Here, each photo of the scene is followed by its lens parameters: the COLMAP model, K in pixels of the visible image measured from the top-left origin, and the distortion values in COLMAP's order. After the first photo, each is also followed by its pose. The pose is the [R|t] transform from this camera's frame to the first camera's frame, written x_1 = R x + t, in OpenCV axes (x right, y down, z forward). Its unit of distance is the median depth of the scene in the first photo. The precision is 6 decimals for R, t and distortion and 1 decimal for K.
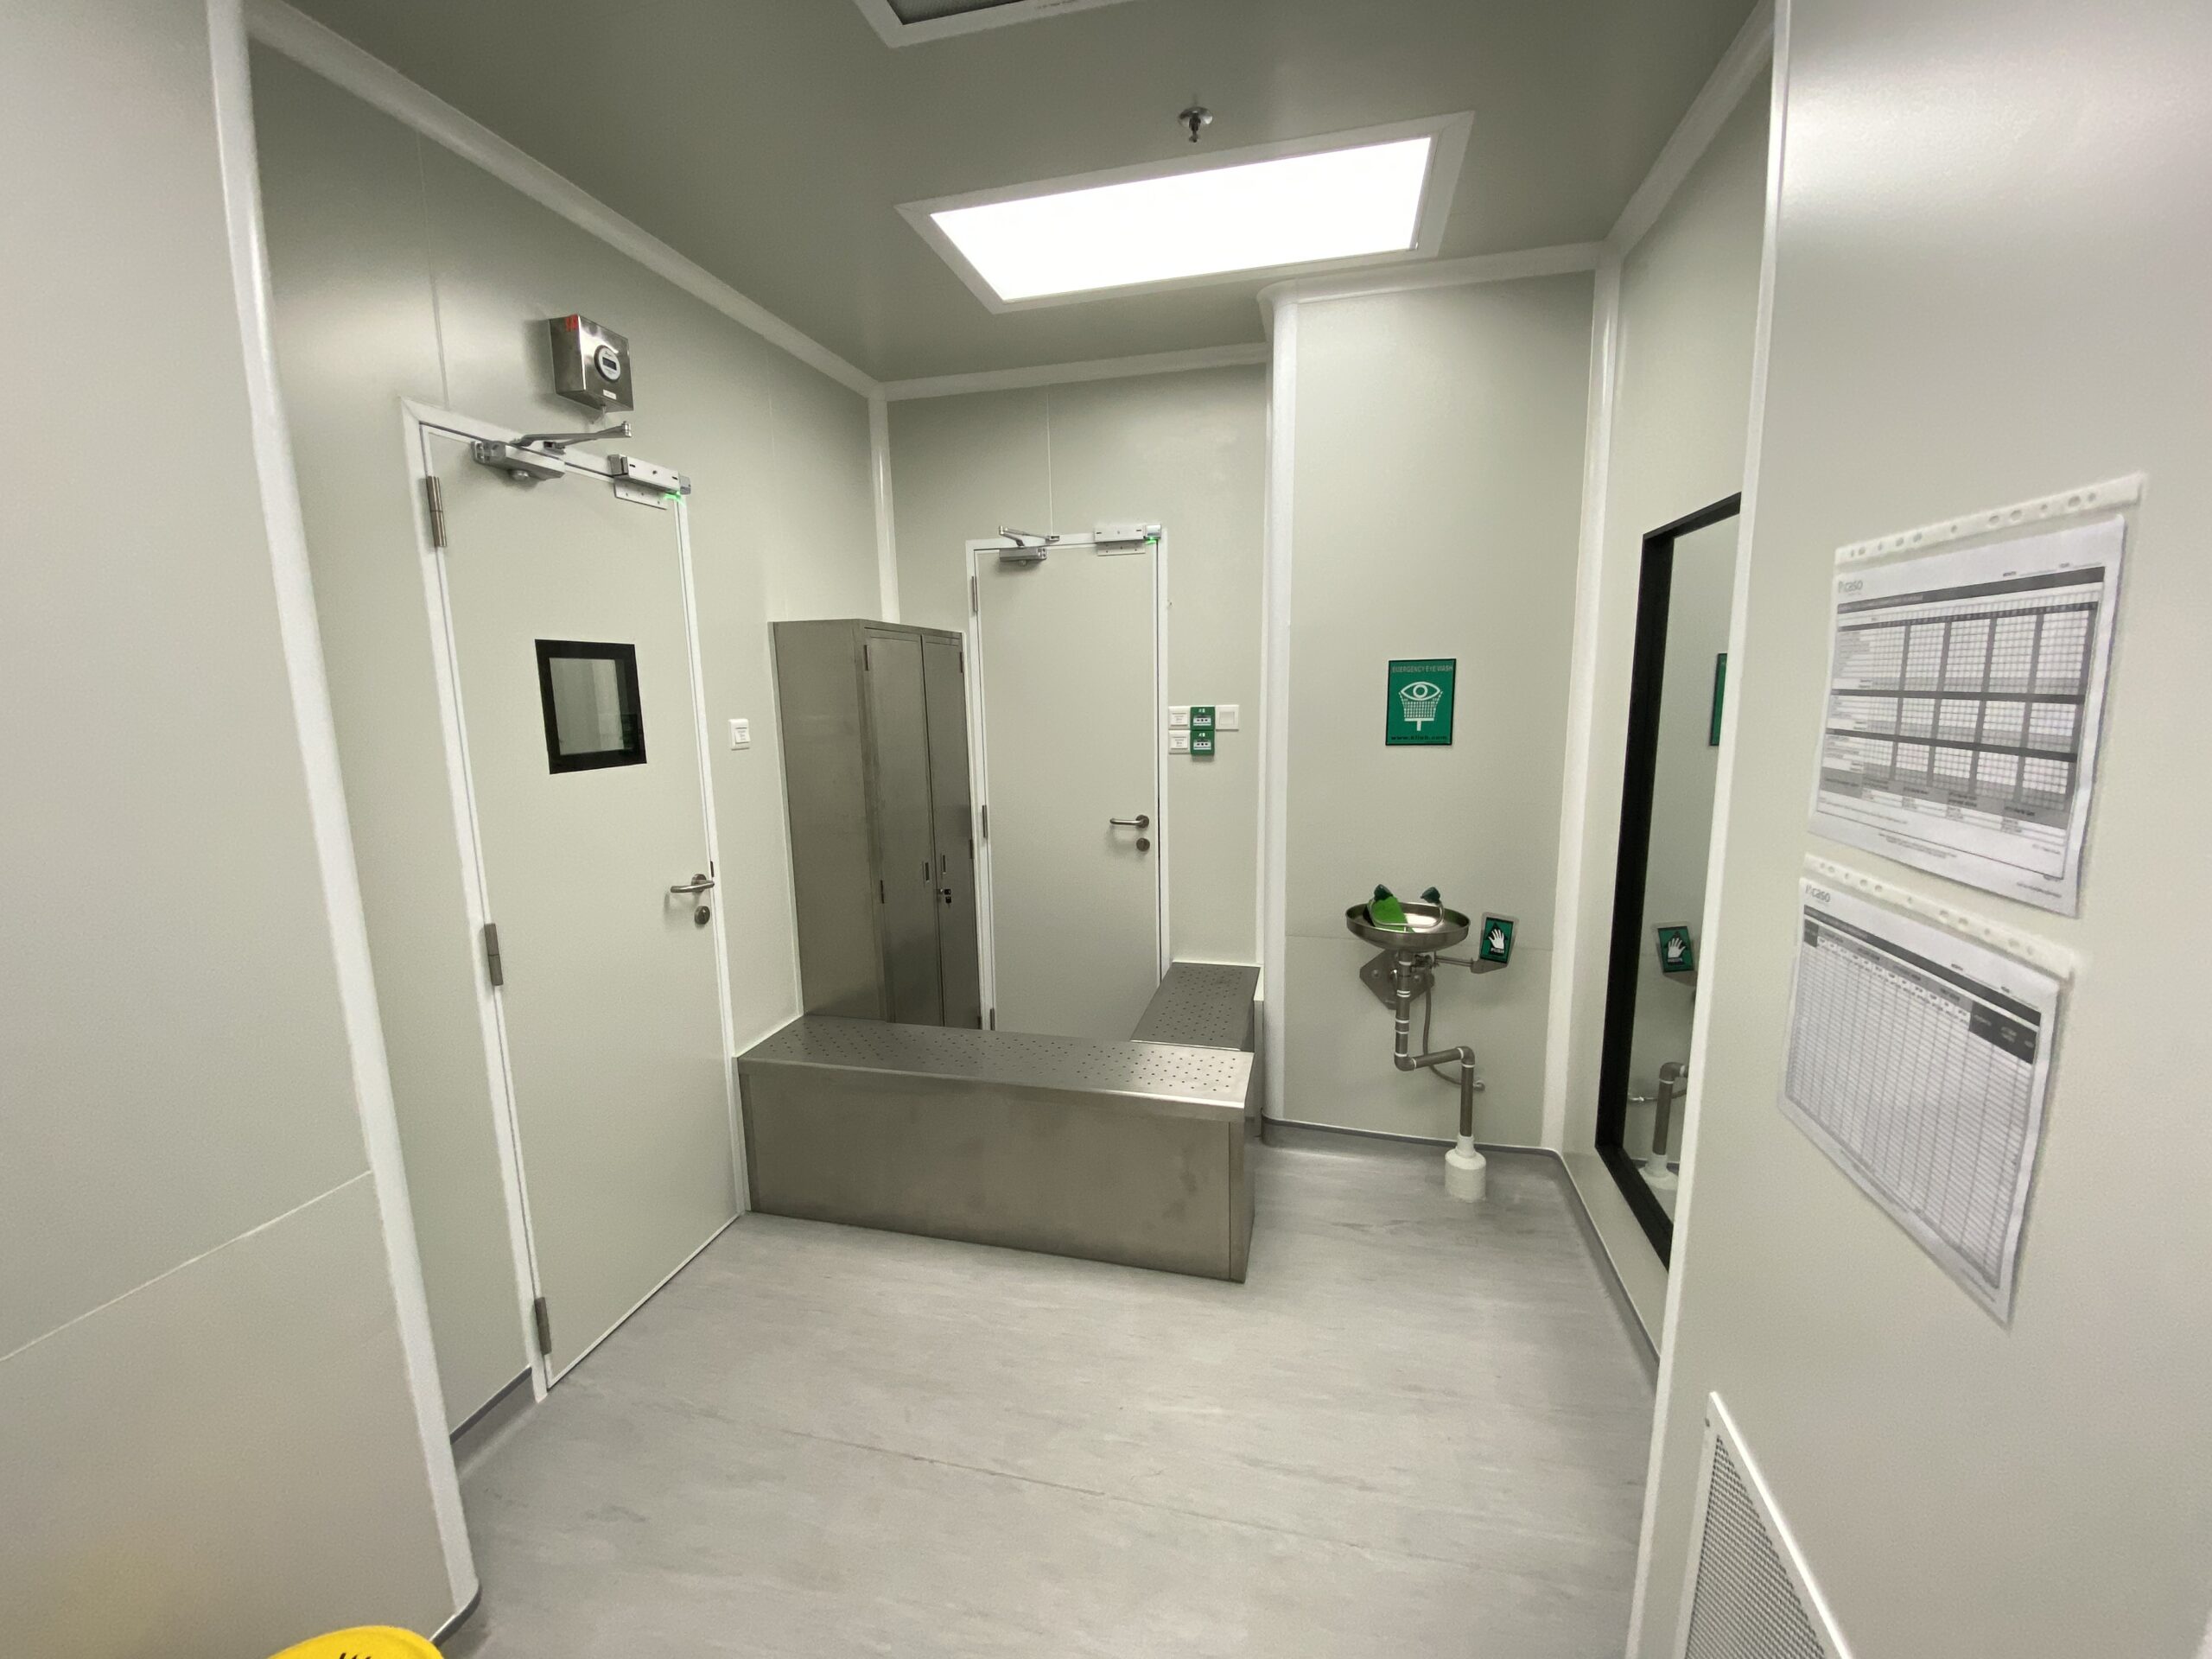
lens RADIAL K [[902.3, 0, 1095.7], [0, 902.3, 837.9], [0, 0, 1]] dist [0.000234, -0.000039]
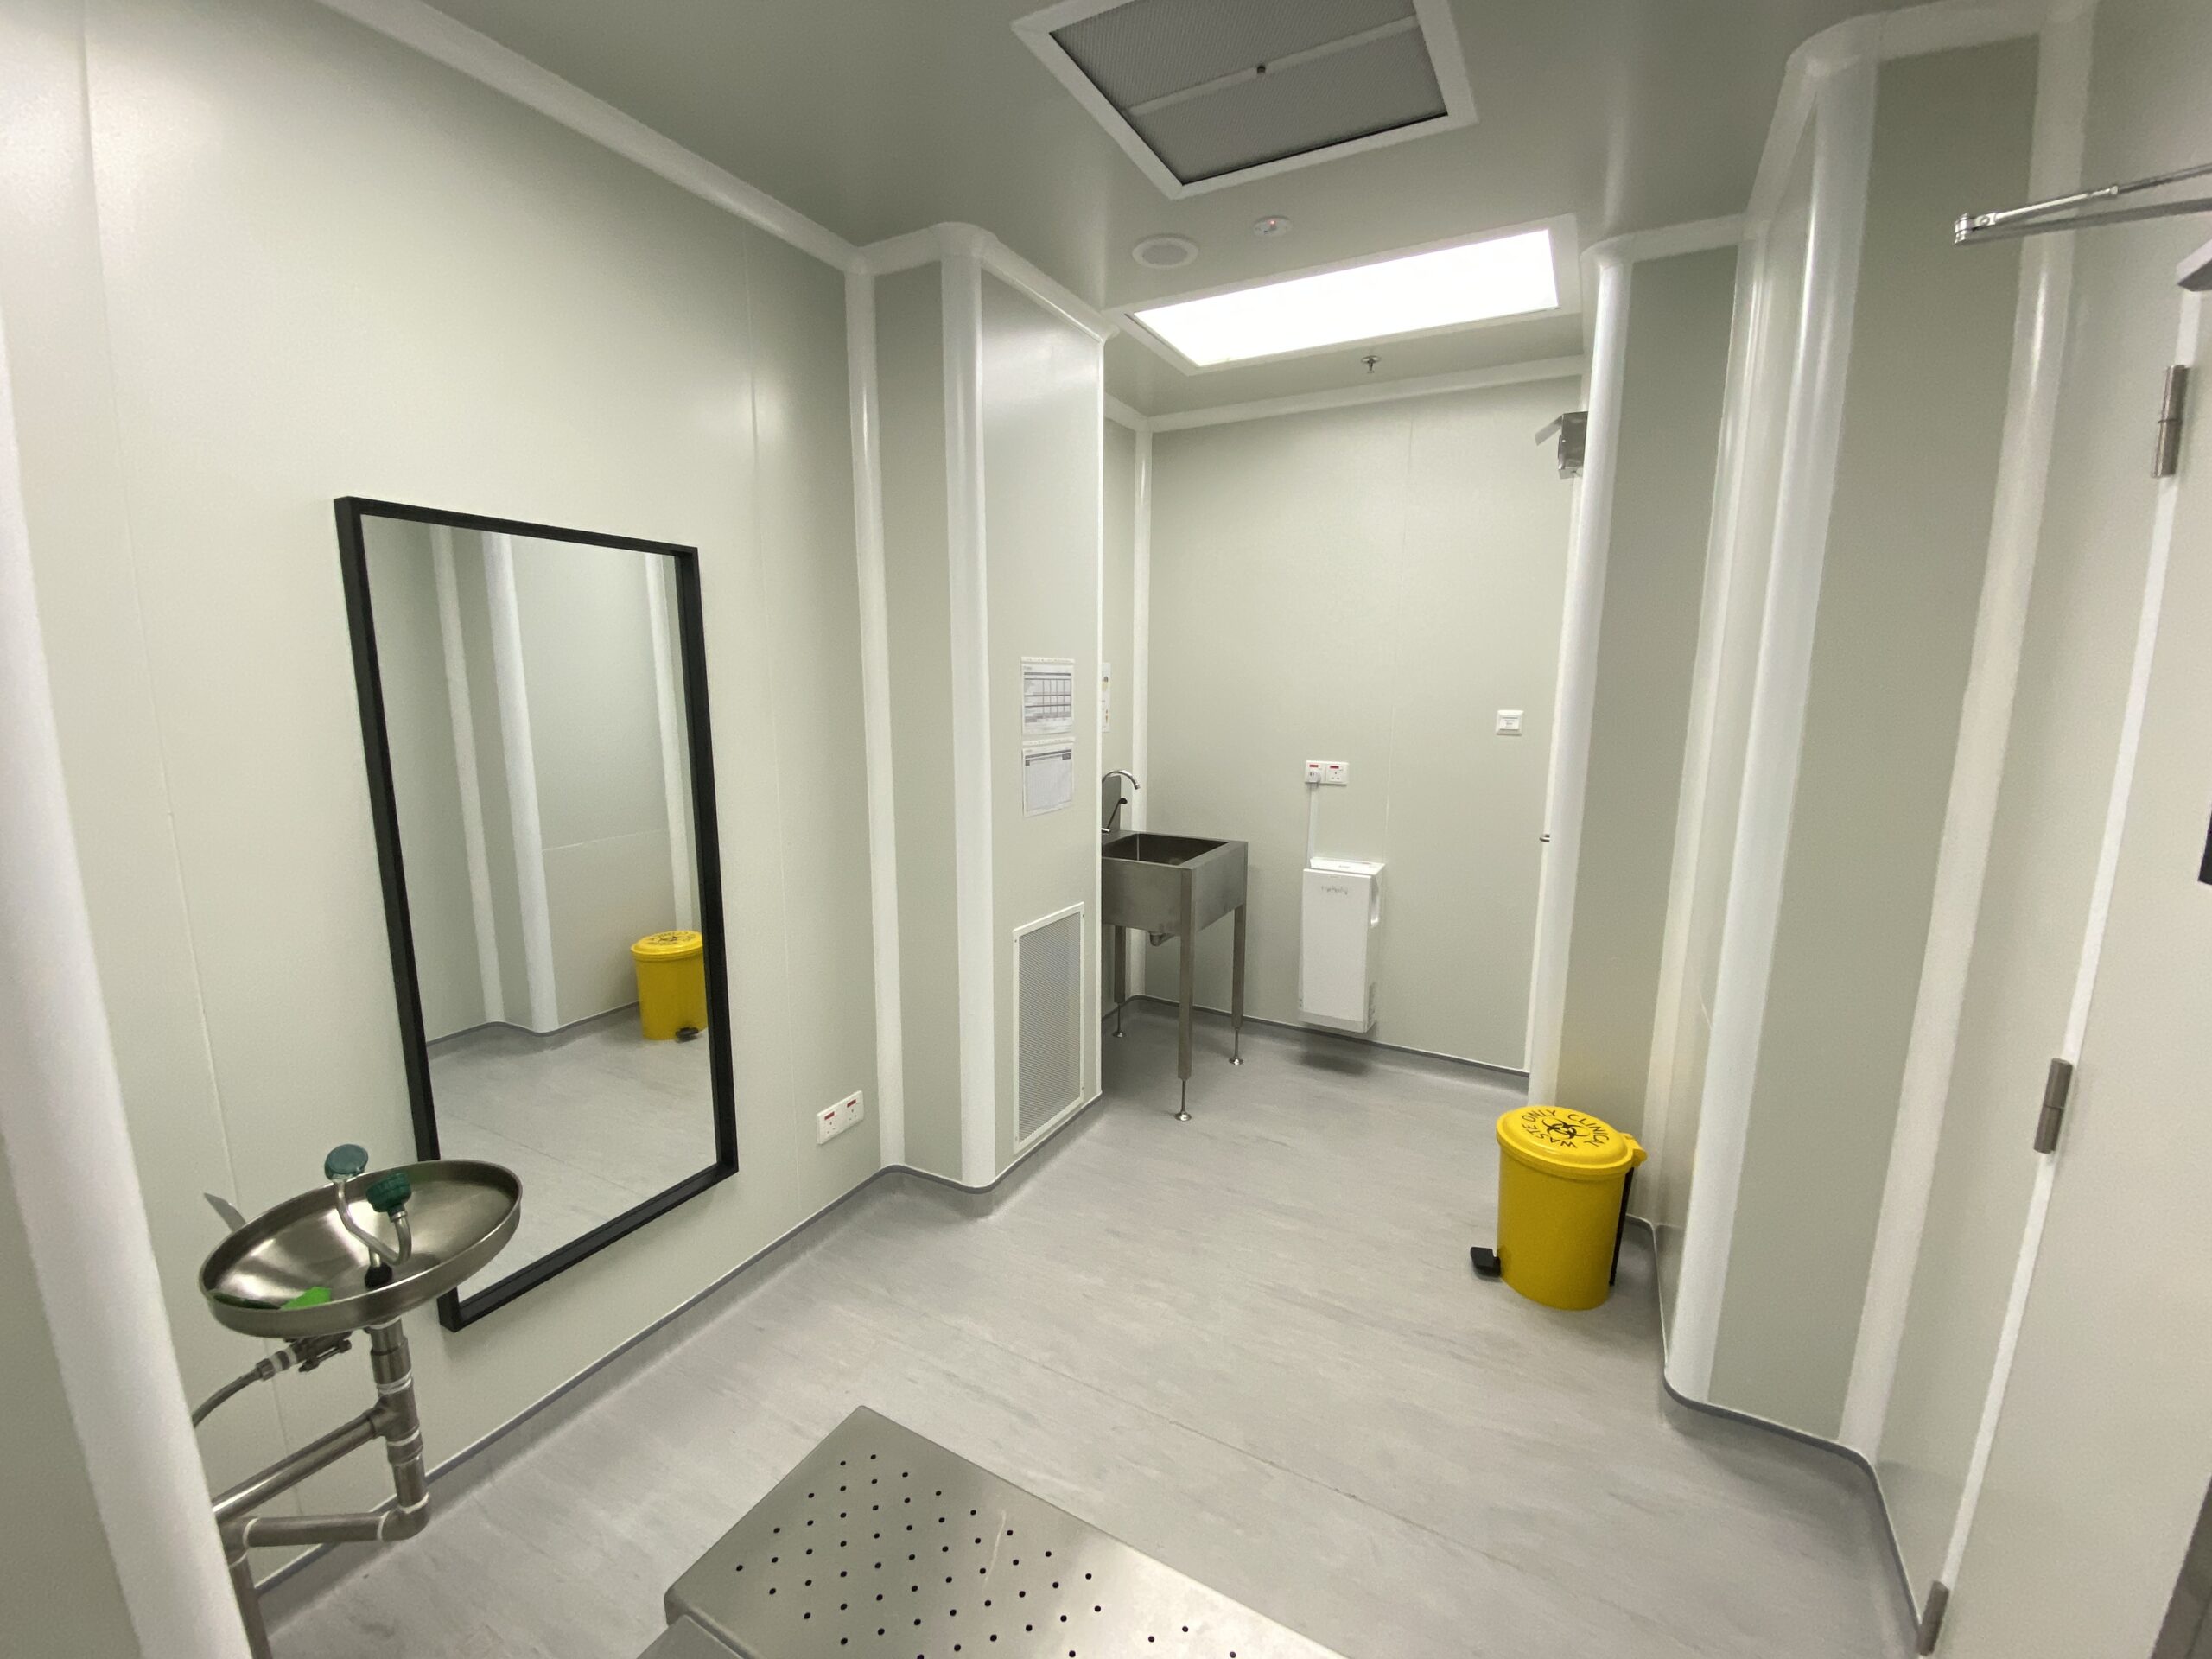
lens RADIAL K [[902.3, 0, 1087.1], [0, 902.3, 823.5], [0, 0, 1]] dist [0.000234, -0.000039]
pose [[-0.965393, -0.028156, 0.259274, -0.429793], [0.055442, 0.949275, 0.309521, -0.872127], [-0.254837, 0.313184, -0.914863, 4.910250]]
